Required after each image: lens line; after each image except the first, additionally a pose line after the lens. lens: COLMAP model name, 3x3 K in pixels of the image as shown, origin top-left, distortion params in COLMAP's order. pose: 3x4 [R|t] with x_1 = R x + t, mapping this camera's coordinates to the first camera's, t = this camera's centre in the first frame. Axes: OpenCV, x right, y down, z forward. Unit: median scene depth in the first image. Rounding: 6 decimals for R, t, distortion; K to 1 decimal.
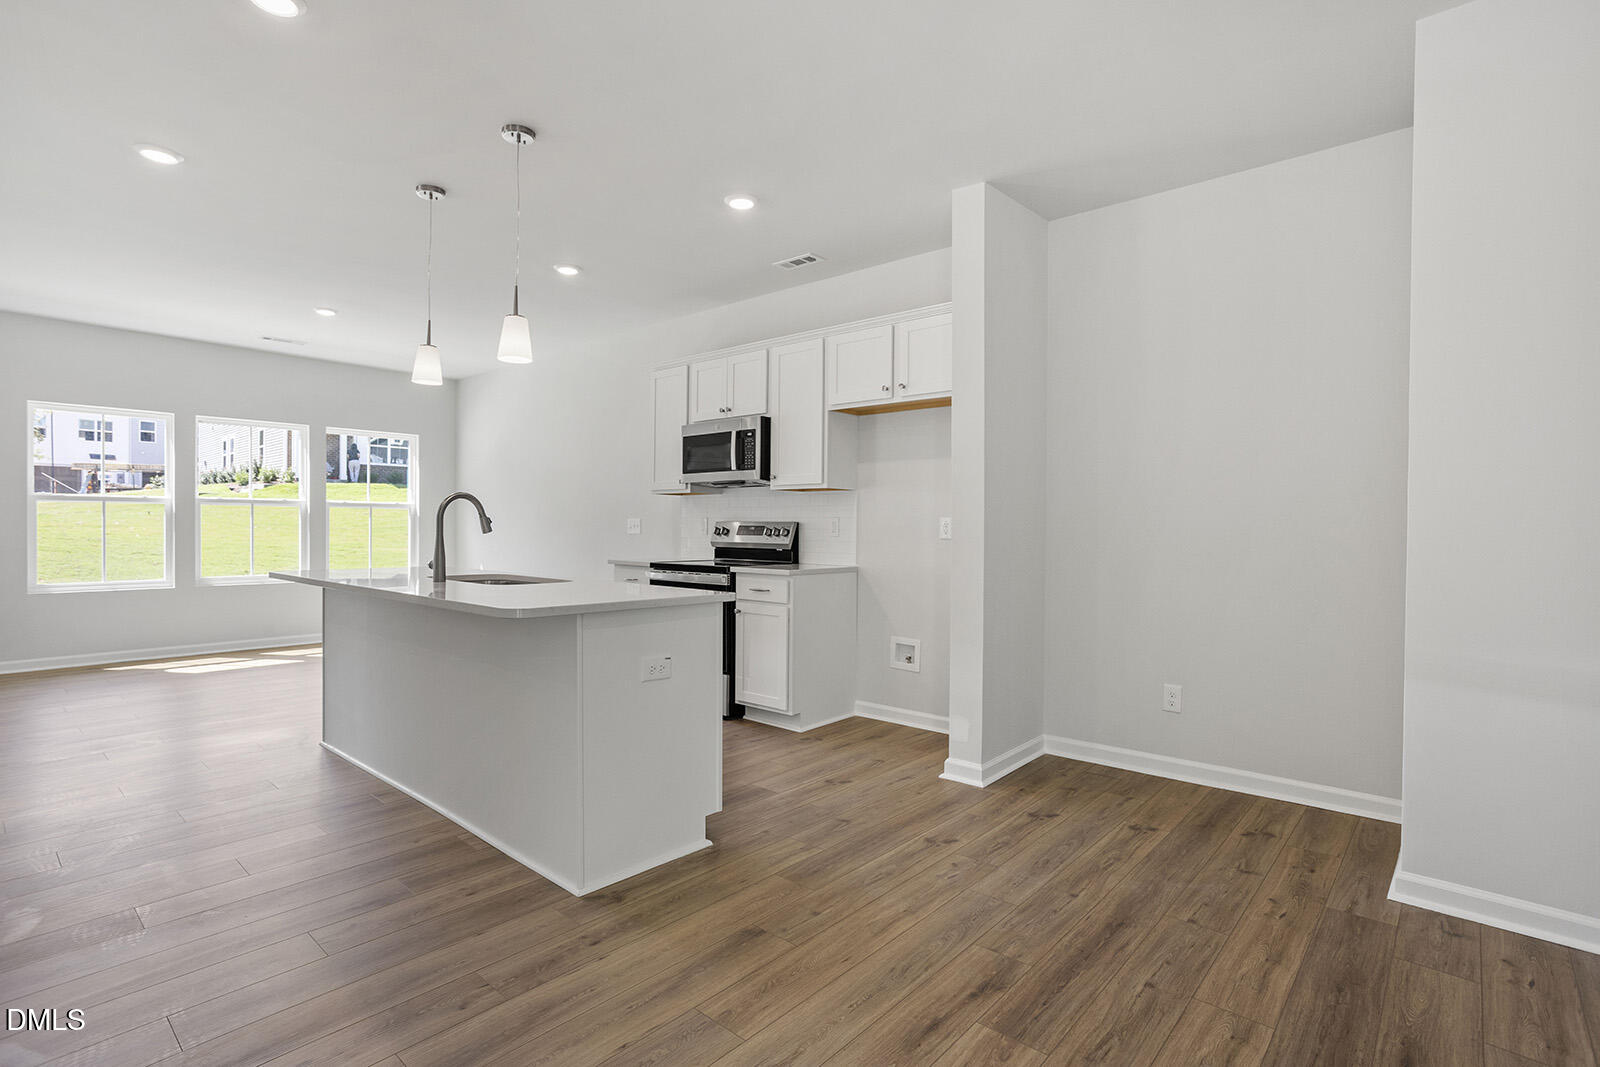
lens RADIAL K [[775.9, 0, 800.0], [0, 775.9, 533.5], [0, 0, 1]] dist [-0.050163, 0.026172]
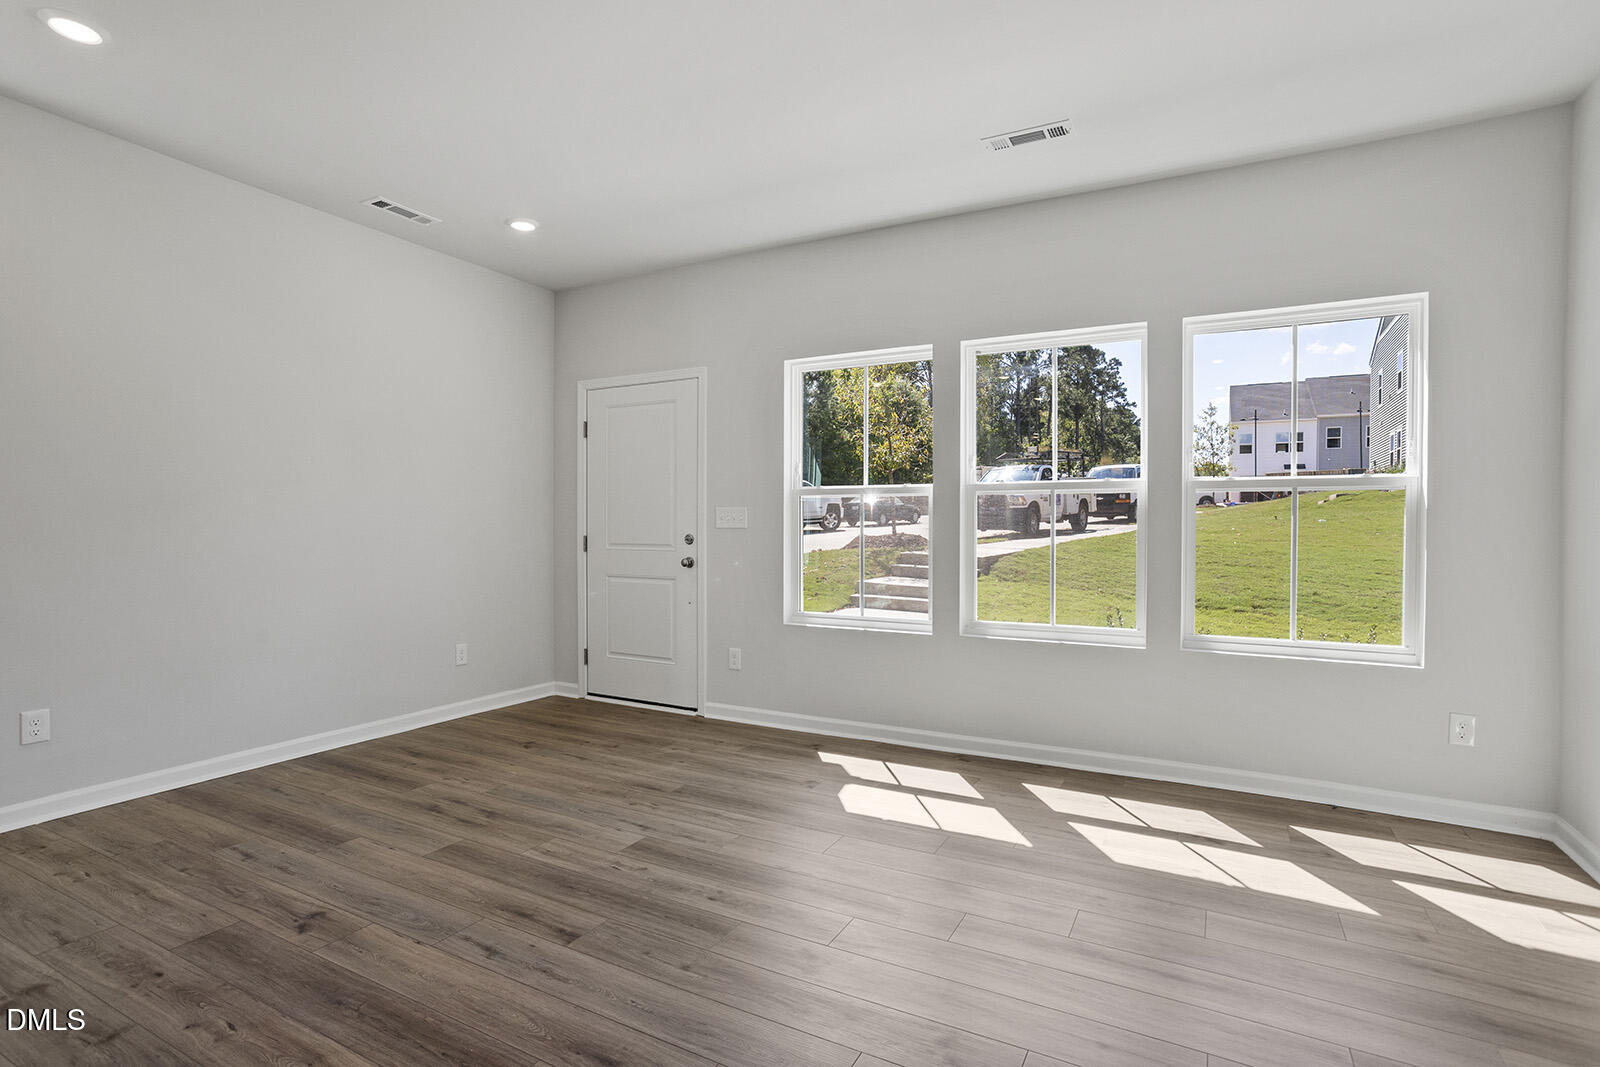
lens RADIAL K [[785.9, 0, 800.0], [0, 785.9, 533.5], [0, 0, 1]] dist [-0.053224, 0.033915]
pose [[0.225790, 0.001622, -0.974175, -0.339602], [-0.009479, 0.999955, -0.000532, -0.009555], [0.974130, 0.009355, 0.225795, 1.037441]]
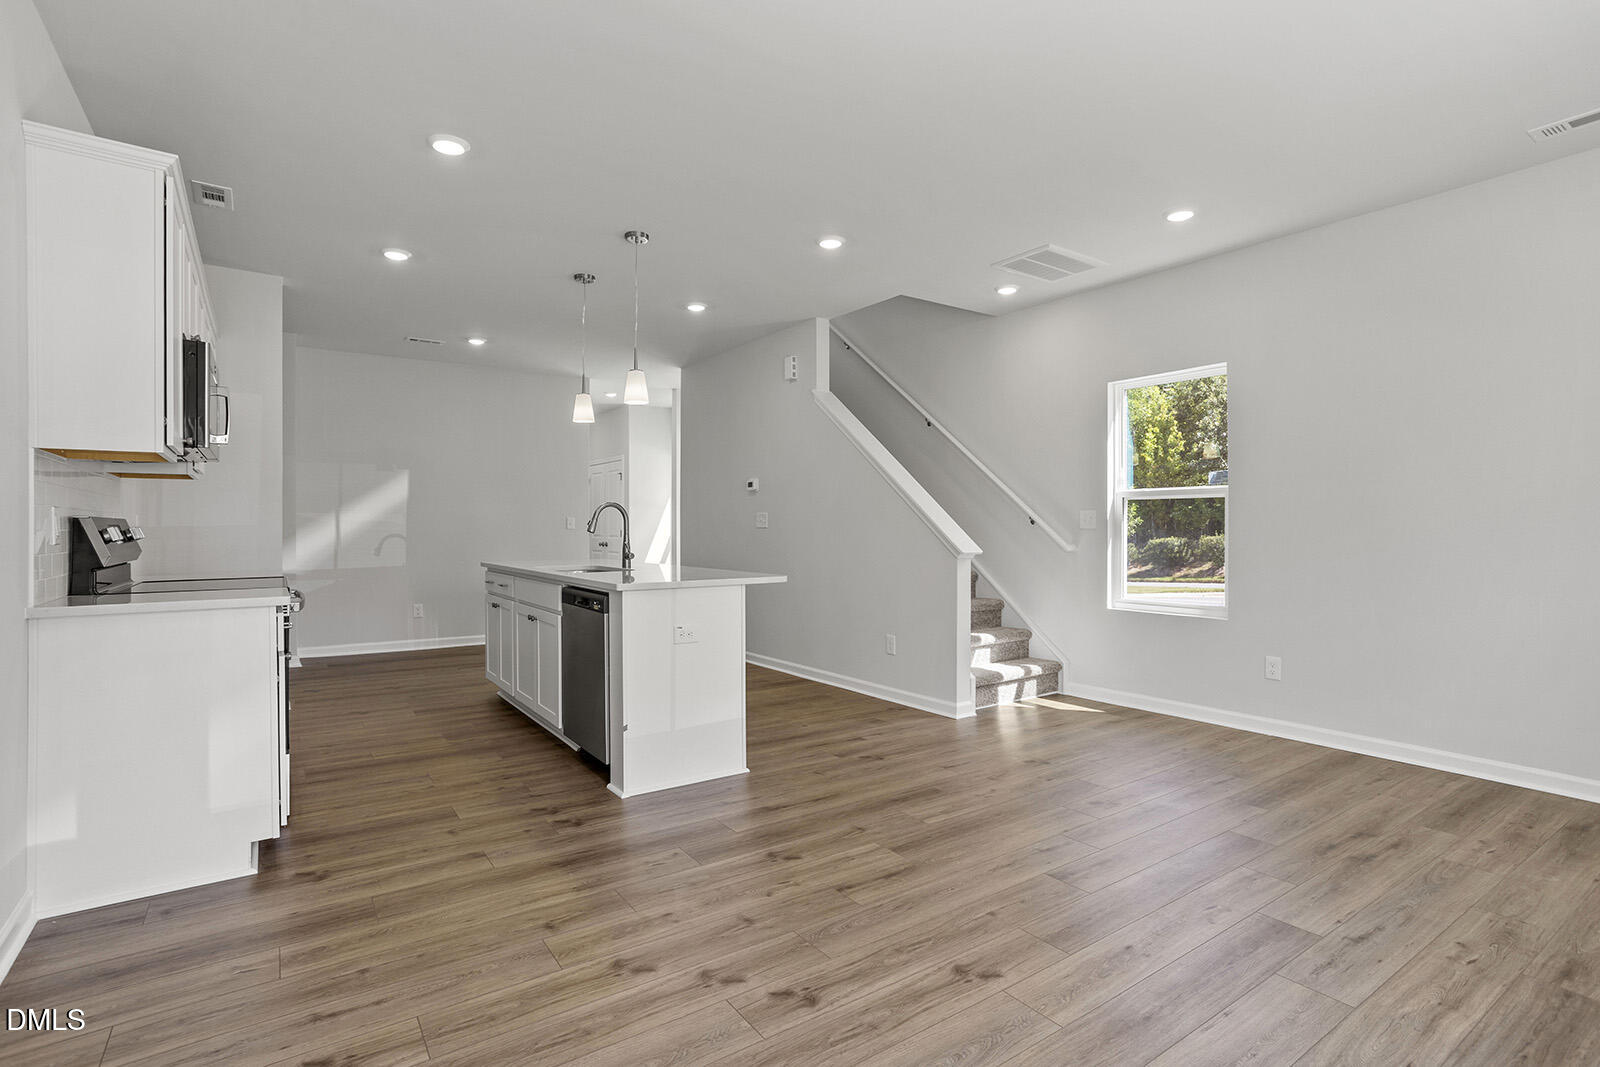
lens RADIAL K [[775.9, 0, 800.0], [0, 775.9, 533.5], [0, 0, 1]] dist [-0.050163, 0.026172]
pose [[-0.971416, -0.009912, 0.237176, -0.757621], [-0.005427, 0.999794, 0.019555, -0.018412], [-0.237321, 0.017709, -0.971270, 1.560378]]
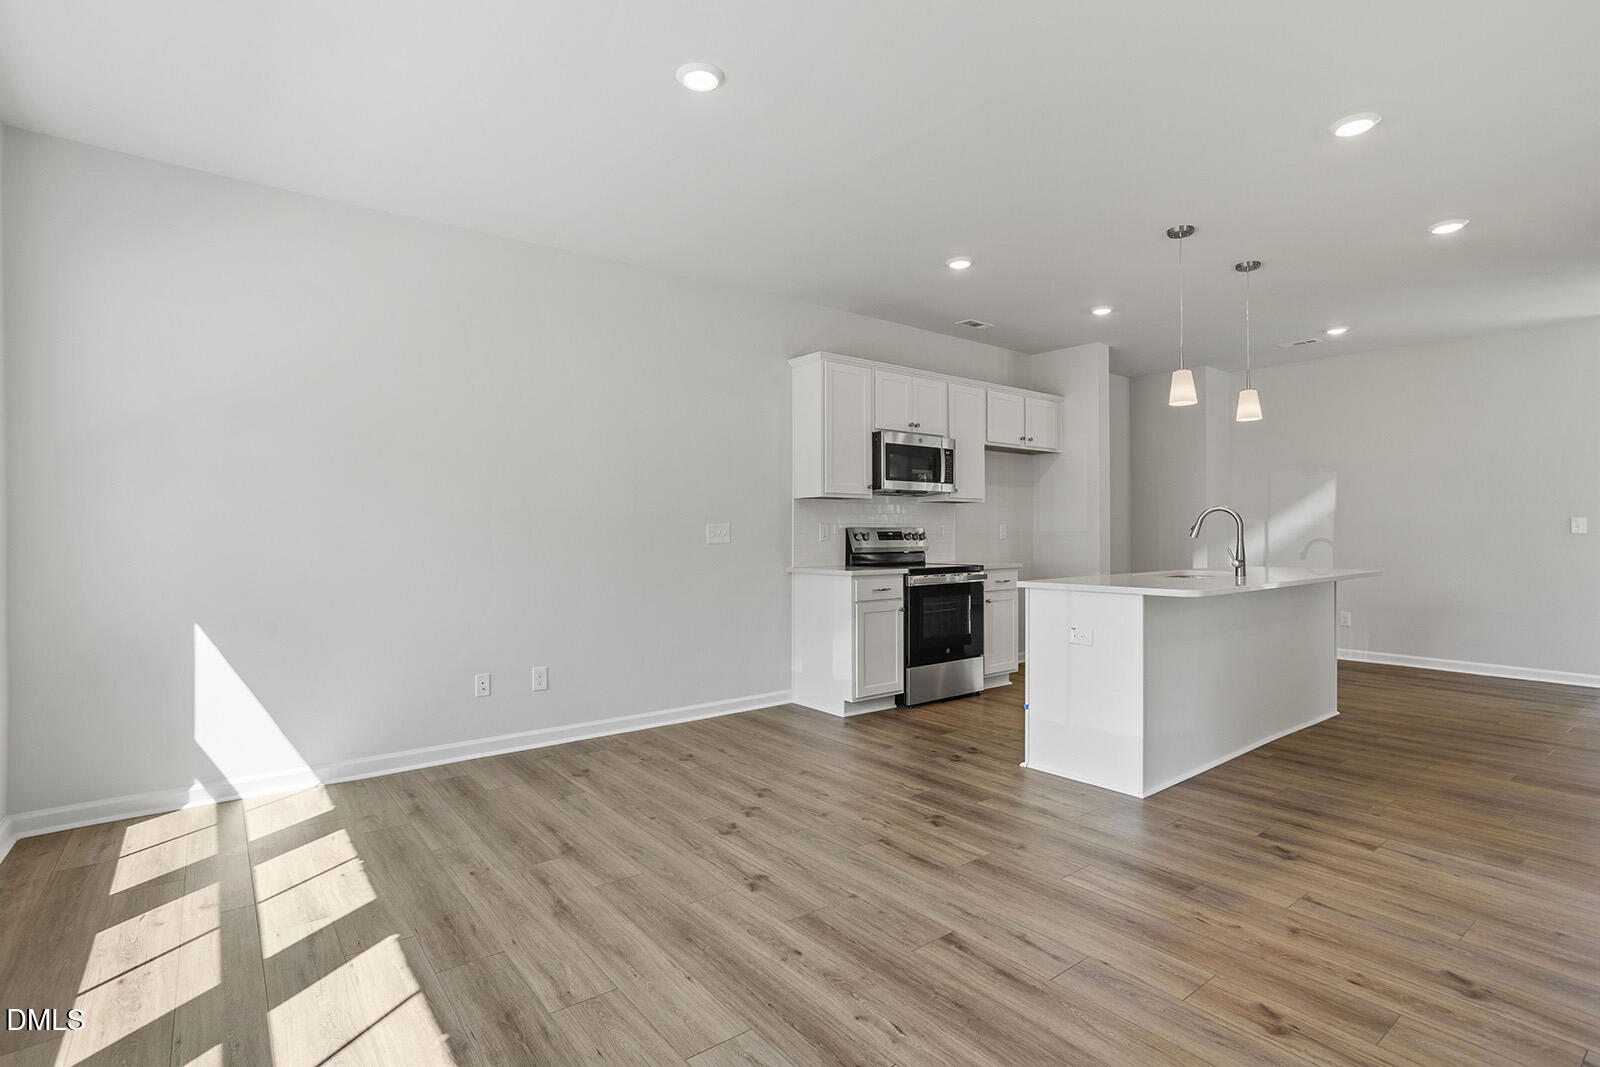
lens RADIAL K [[775.9, 0, 800.0], [0, 775.9, 533.5], [0, 0, 1]] dist [-0.050163, 0.026172]
pose [[0.183252, -0.009525, 0.983020, -1.266753], [0.013687, 0.999881, 0.007137, -0.017758], [-0.982971, 0.012146, 0.183360, 1.012868]]
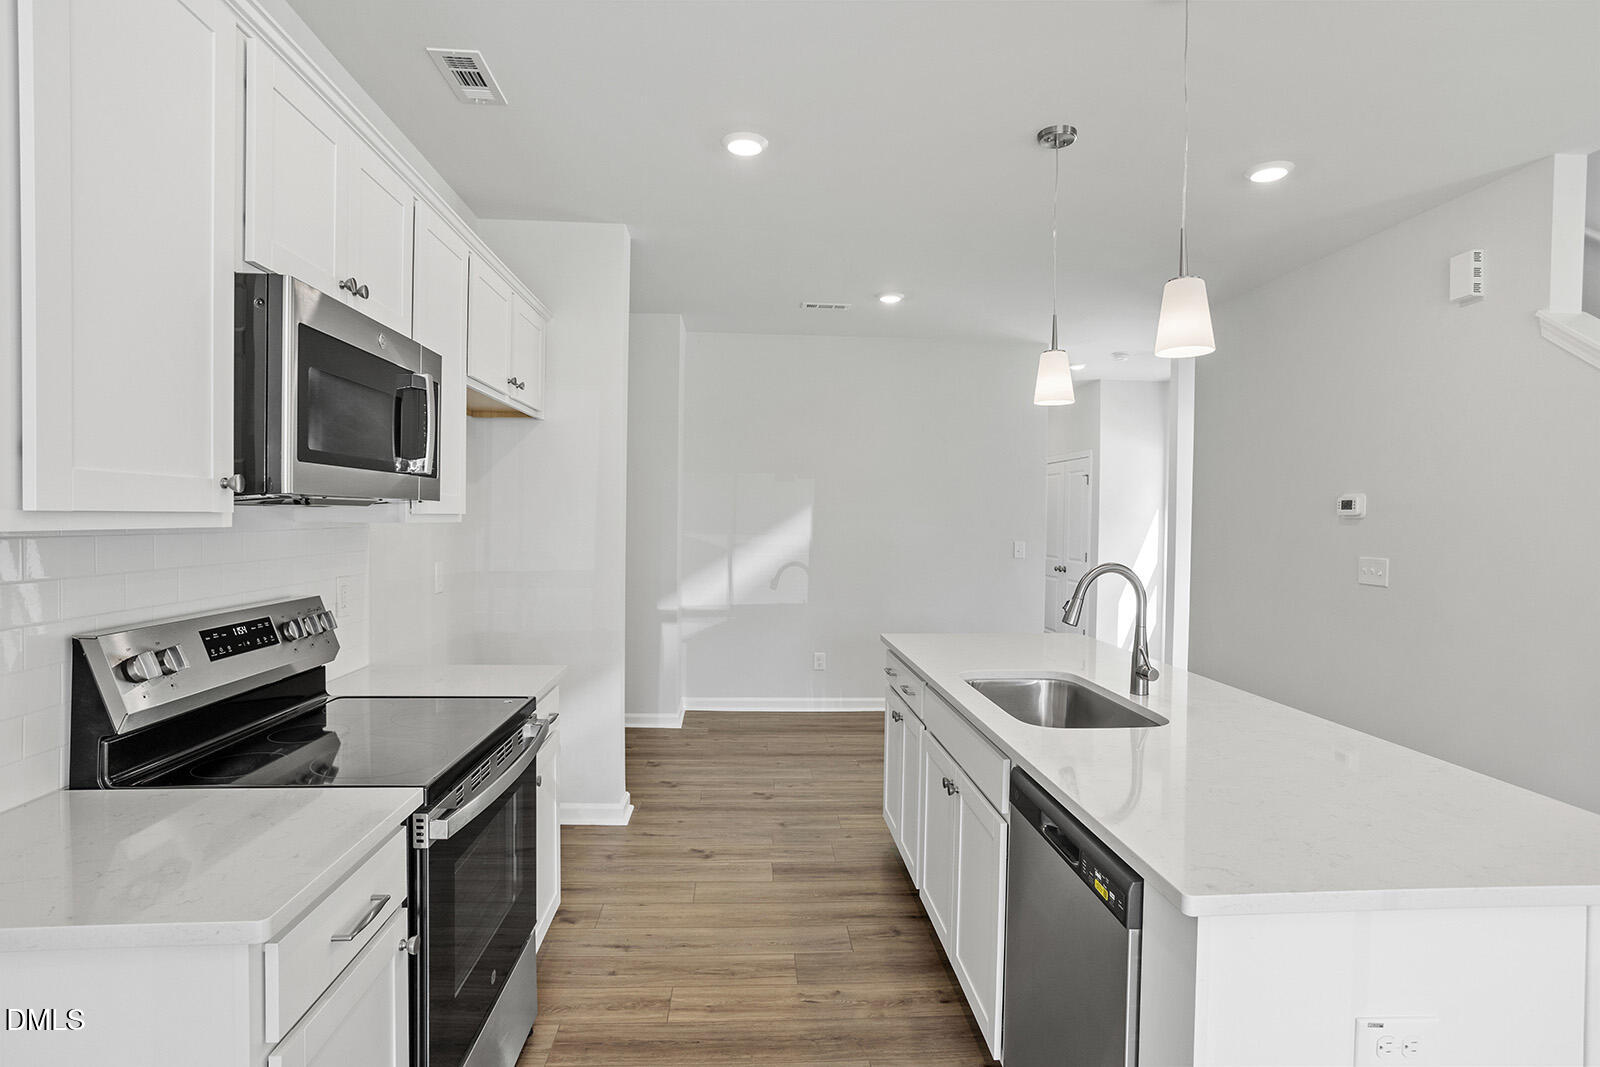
lens RADIAL K [[826.6, 0, 807.2], [0, 826.6, 521.3], [0, 0, 1]] dist [-0.030186, 0.000428]
pose [[-0.715904, -0.021569, 0.697865, -0.524499], [-0.013179, 0.999762, 0.017380, -0.068214], [-0.698074, 0.003246, -0.716018, 1.181095]]
